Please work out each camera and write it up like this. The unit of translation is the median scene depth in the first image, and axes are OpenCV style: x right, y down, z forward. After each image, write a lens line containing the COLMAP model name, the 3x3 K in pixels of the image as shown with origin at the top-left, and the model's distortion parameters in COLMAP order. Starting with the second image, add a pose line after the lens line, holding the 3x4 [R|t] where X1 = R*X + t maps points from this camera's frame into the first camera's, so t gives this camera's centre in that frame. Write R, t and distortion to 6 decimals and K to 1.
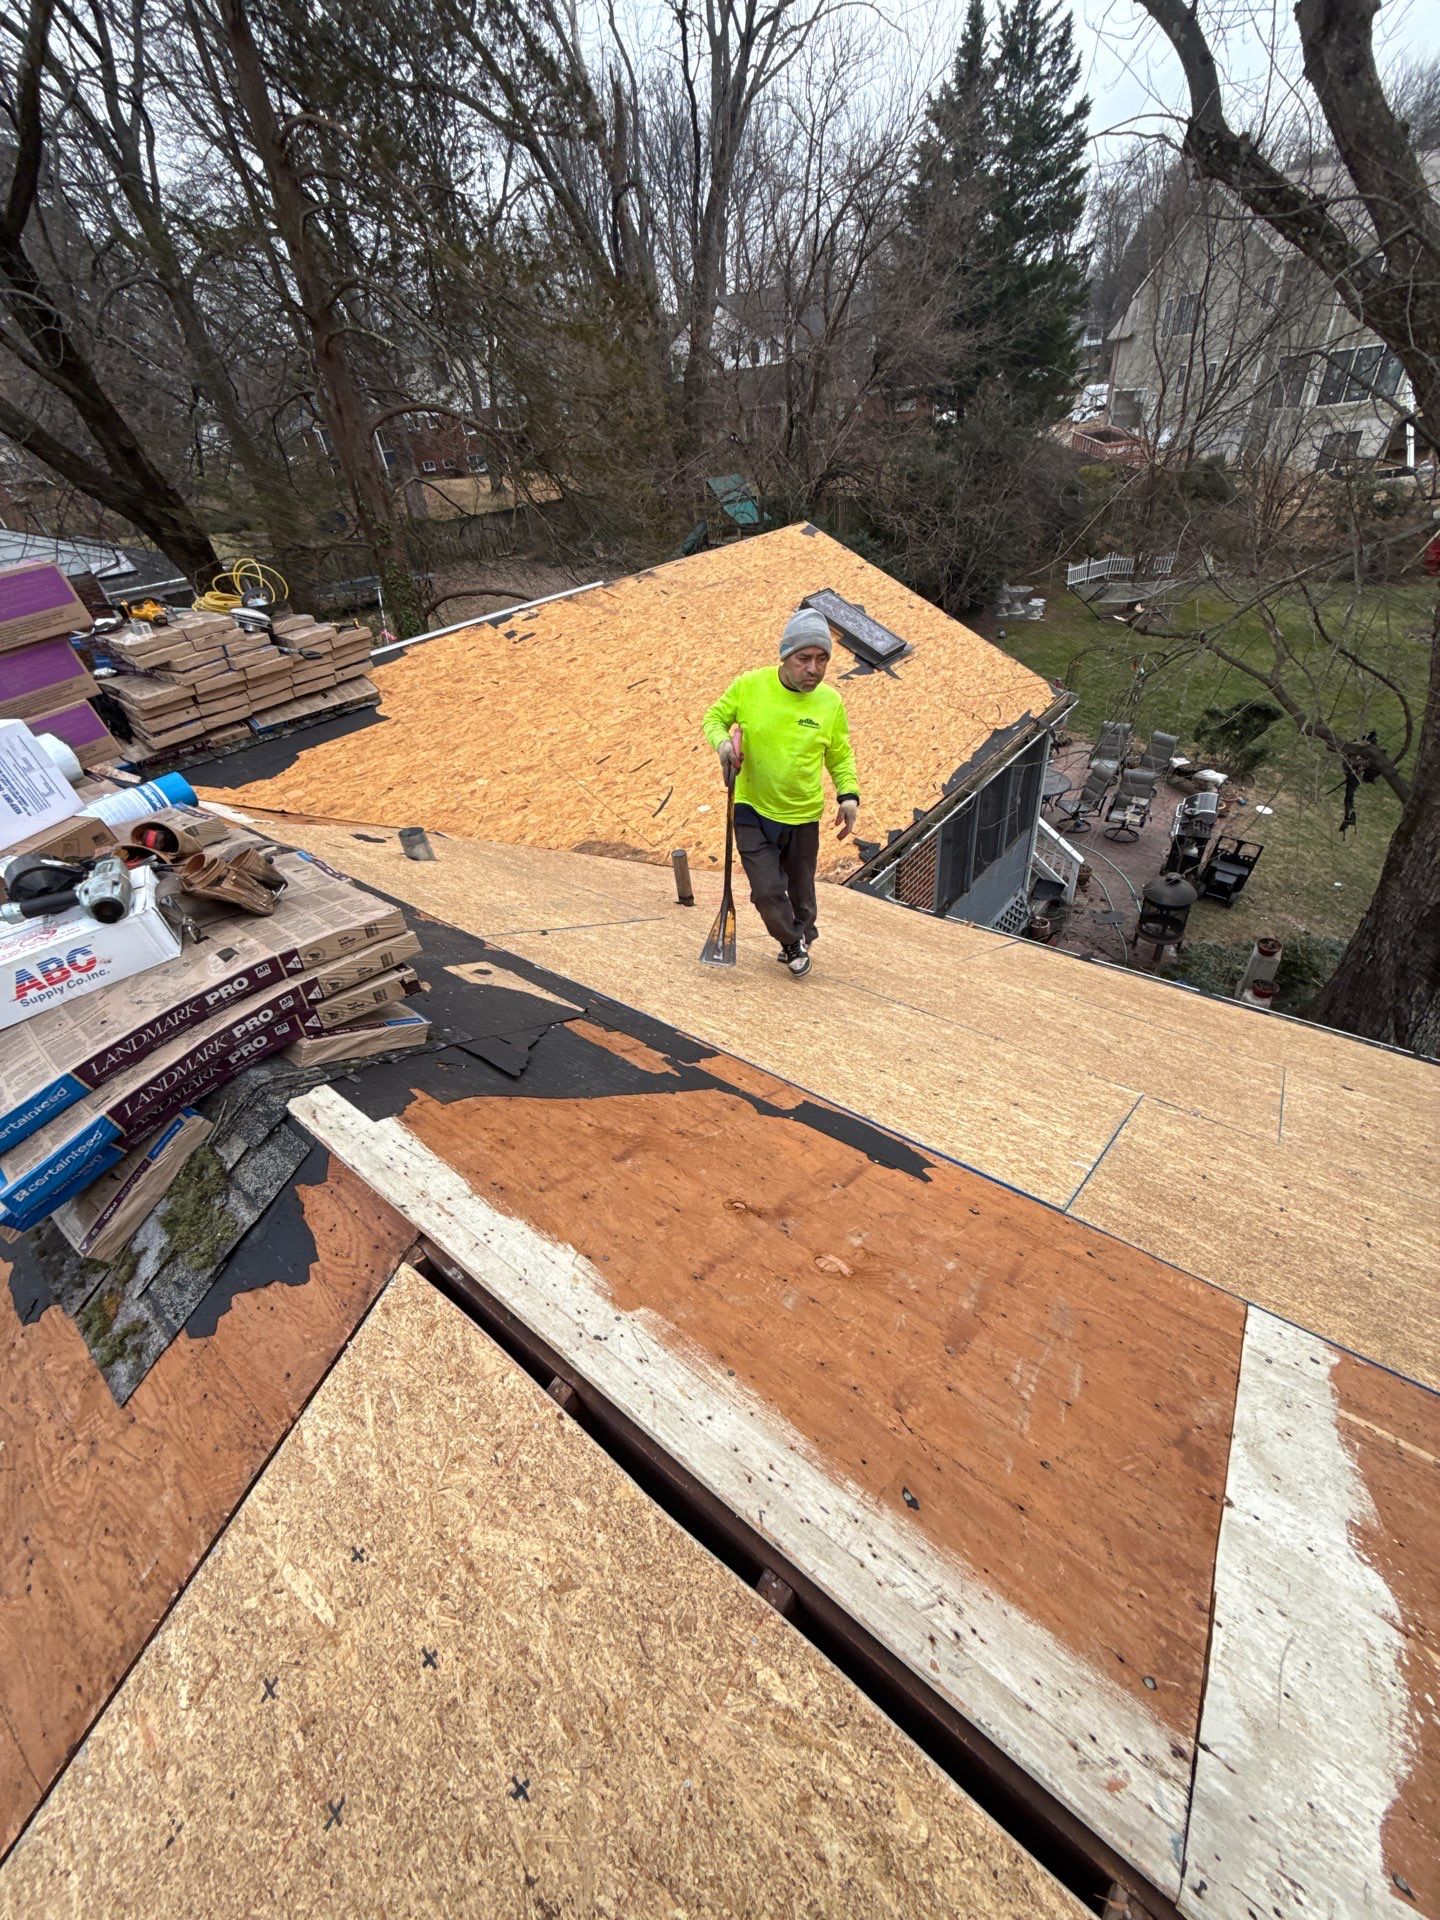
lens RADIAL K [[759.5, 0, 720.9], [0, 759.5, 957.2], [0, 0, 1]] dist [0.000962, 0.000051]
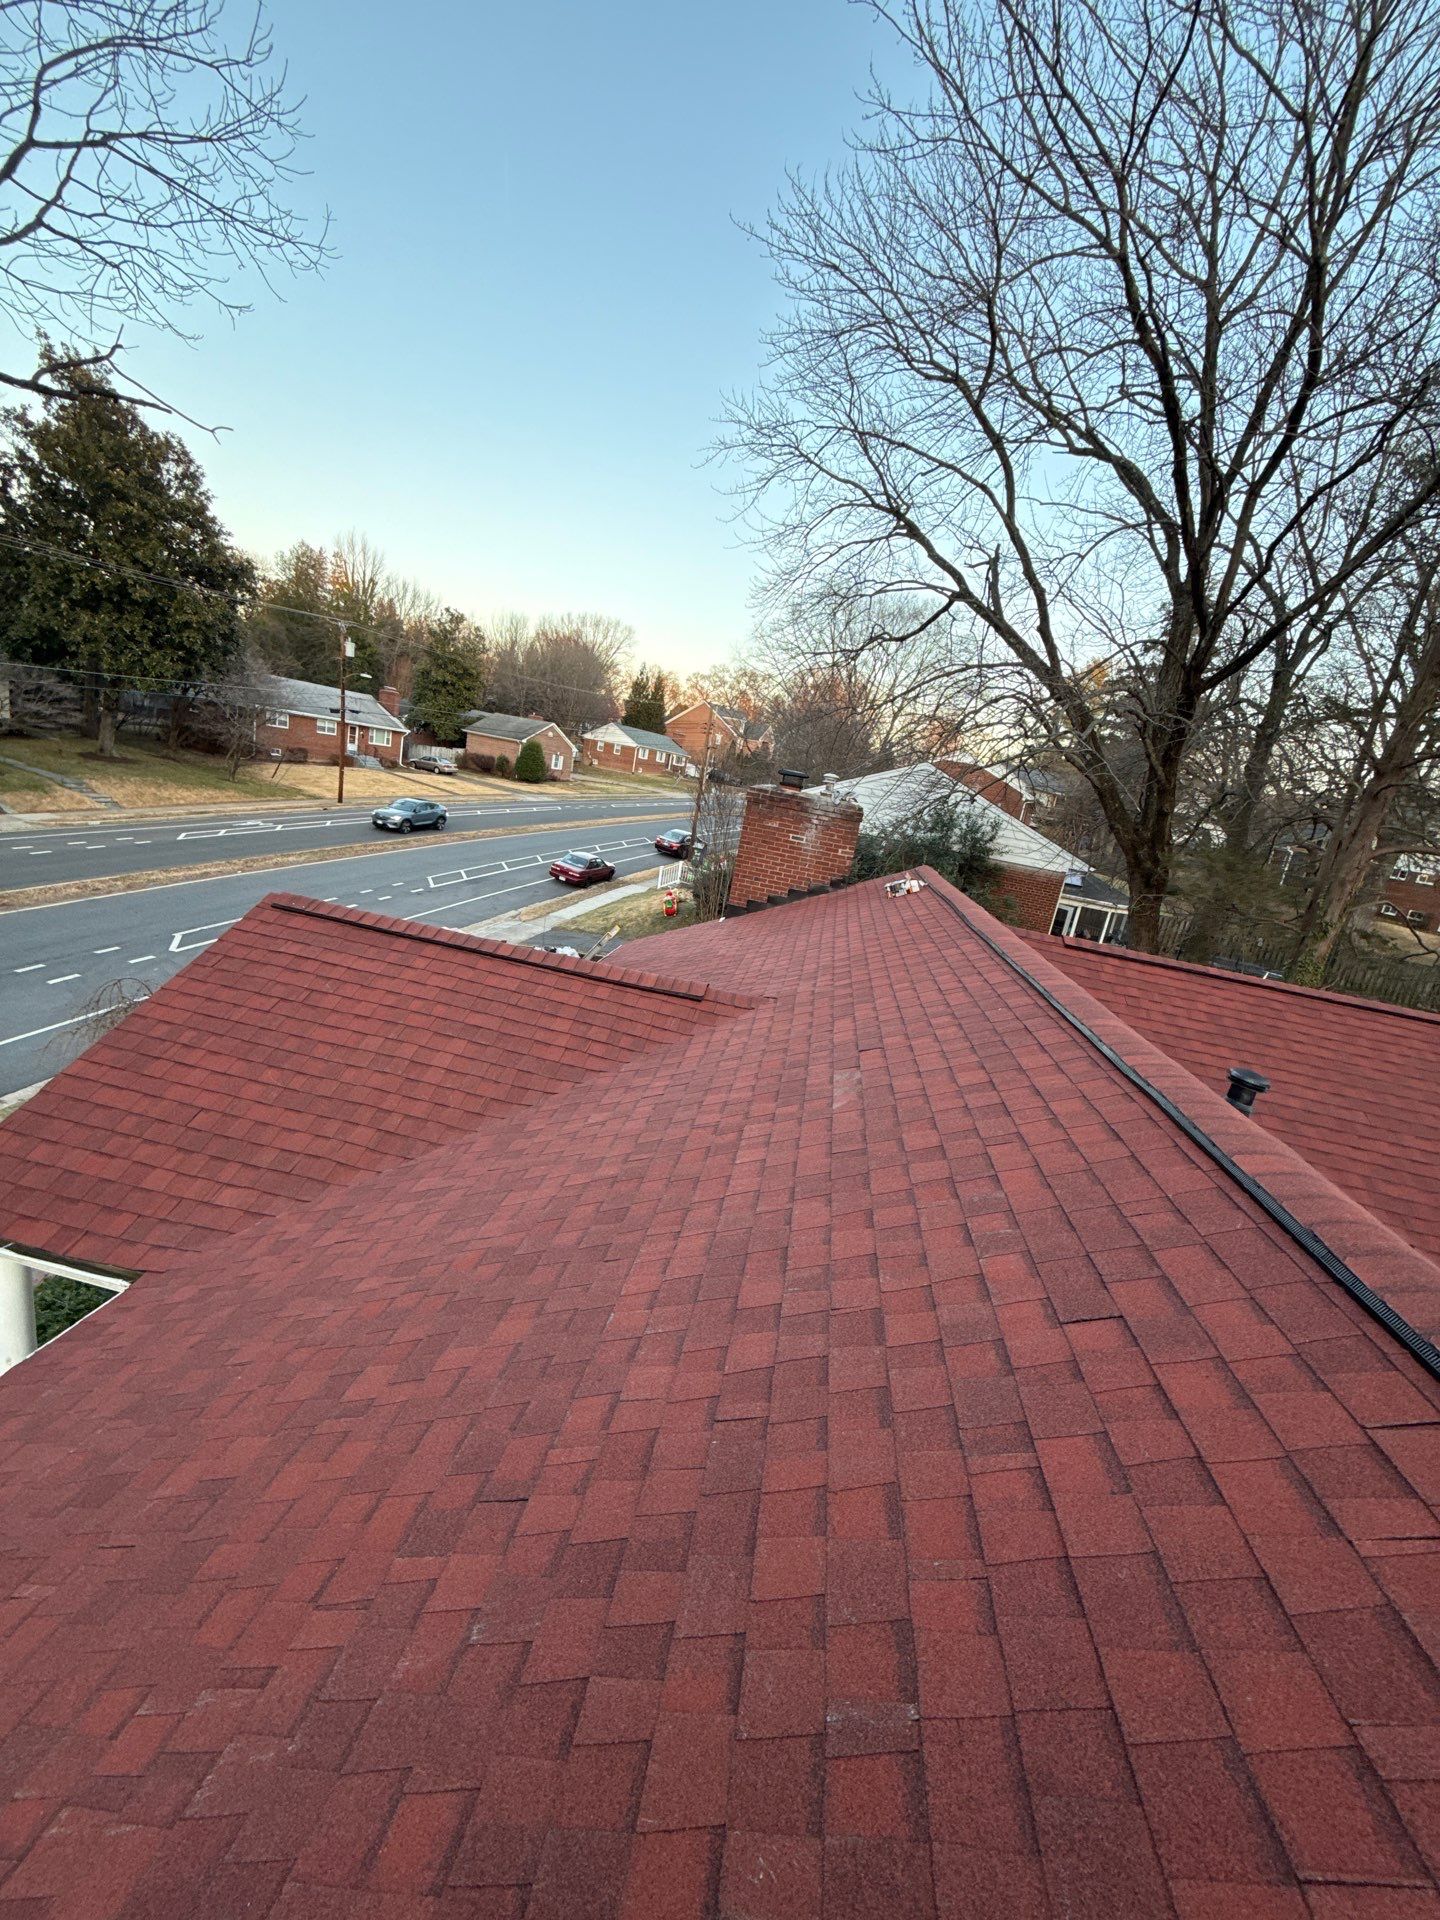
lens RADIAL K [[759.0, 0, 718.2], [0, 759.0, 958.3], [0, 0, 1]] dist [-0.001280, 0.000090]
pose [[0.466687, 0.392772, -0.792423, 0.025103], [-0.686808, 0.725450, -0.044910, 0.115309], [0.557224, 0.565201, 0.608317, -0.111526]]
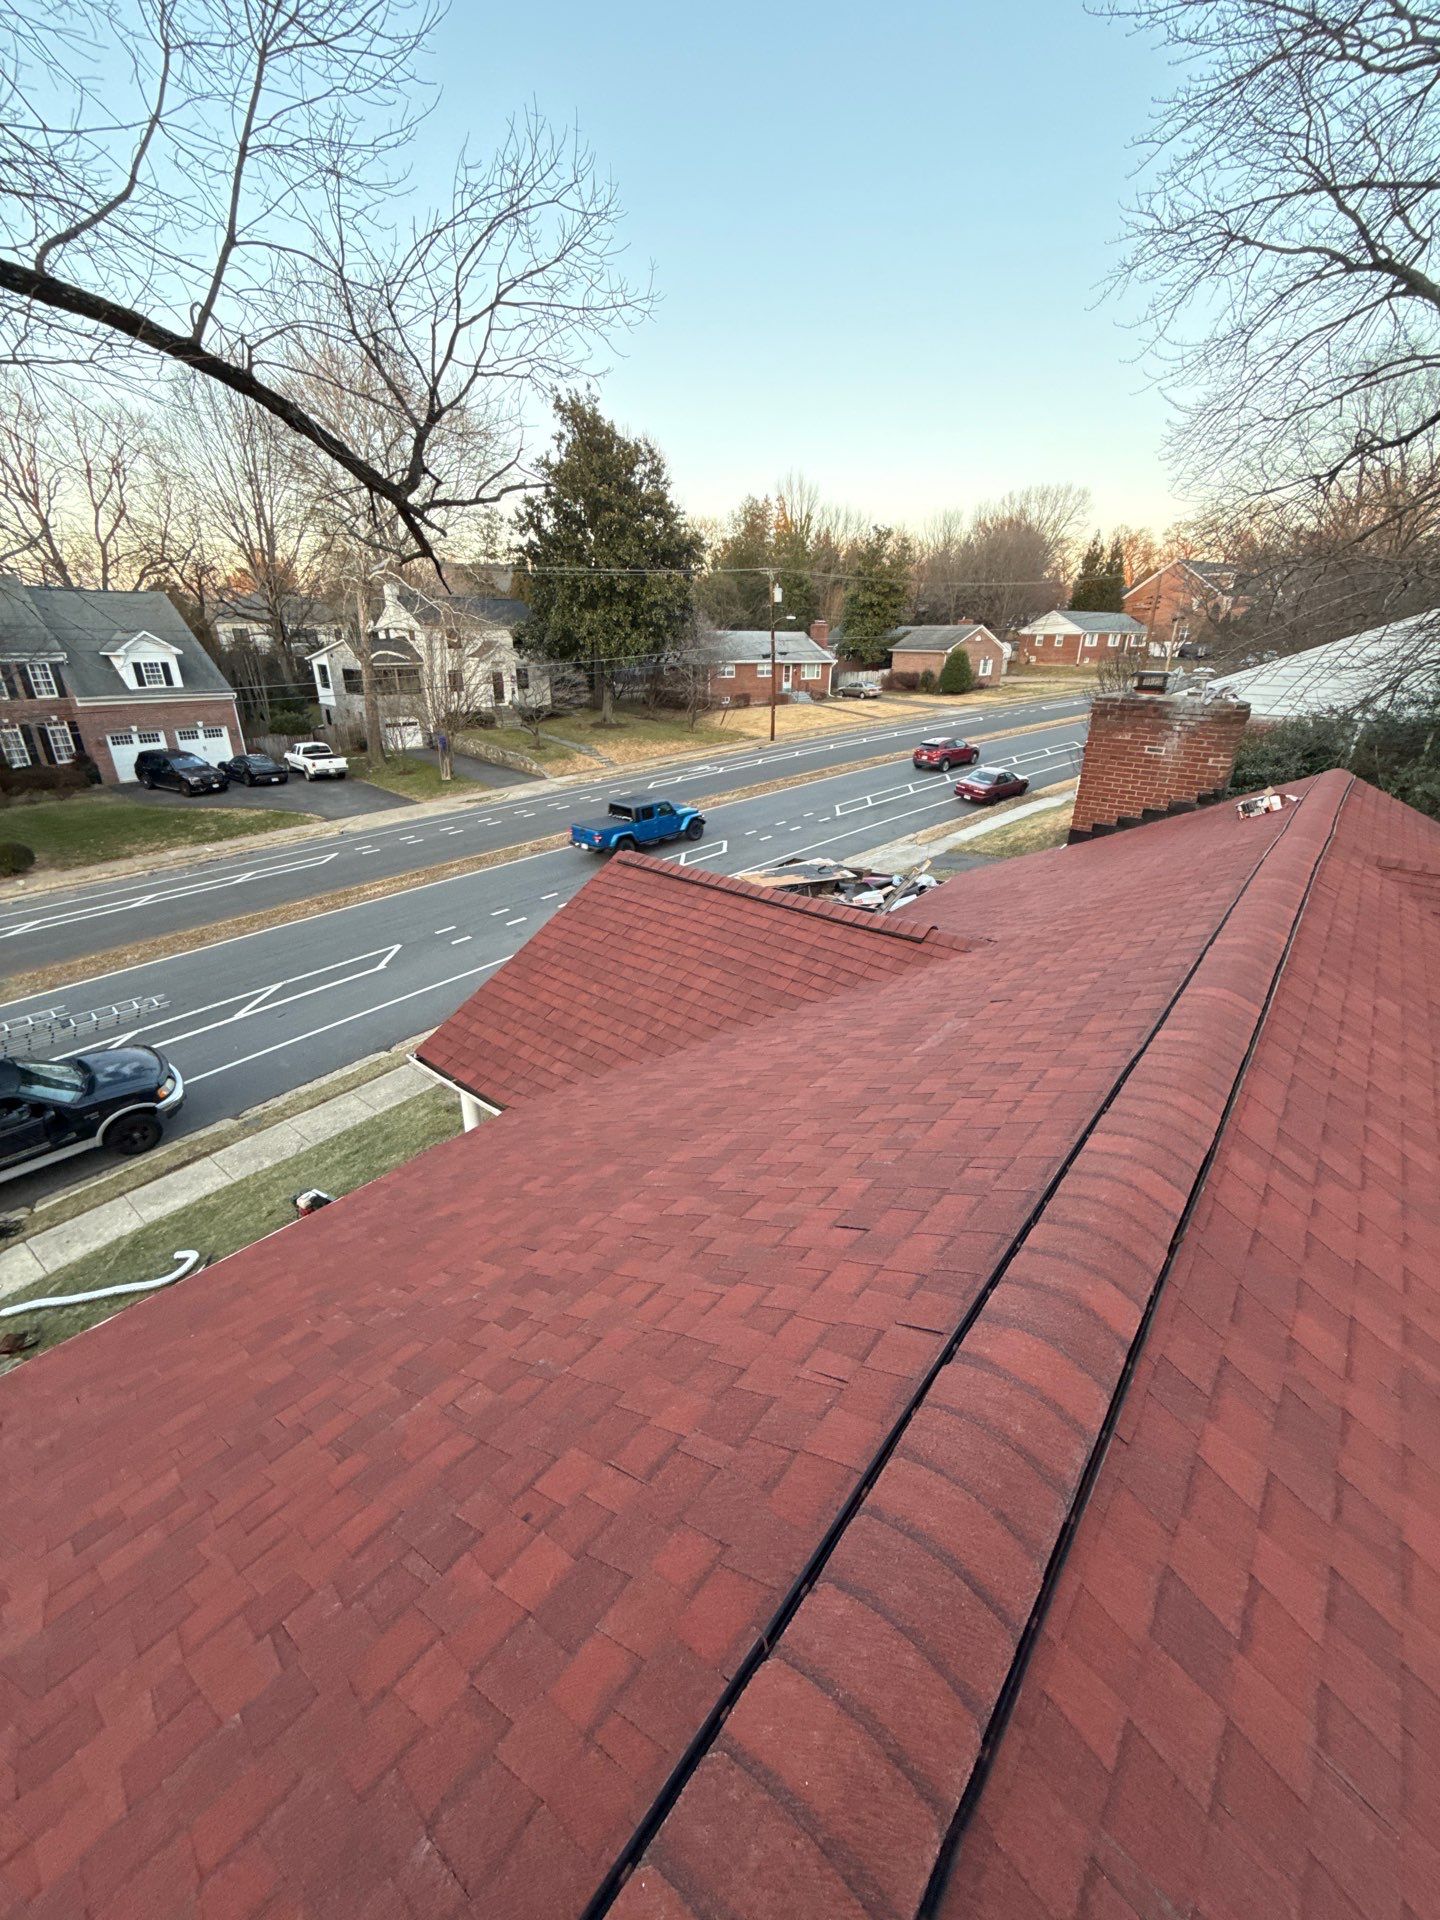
lens RADIAL K [[759.5, 0, 720.9], [0, 759.5, 957.2], [0, 0, 1]] dist [0.000962, 0.000051]
pose [[-0.019220, 0.485575, -0.873984, 0.109122], [-0.592835, 0.698365, 0.401040, -0.001409], [0.805095, 0.525836, 0.274443, -0.053612]]
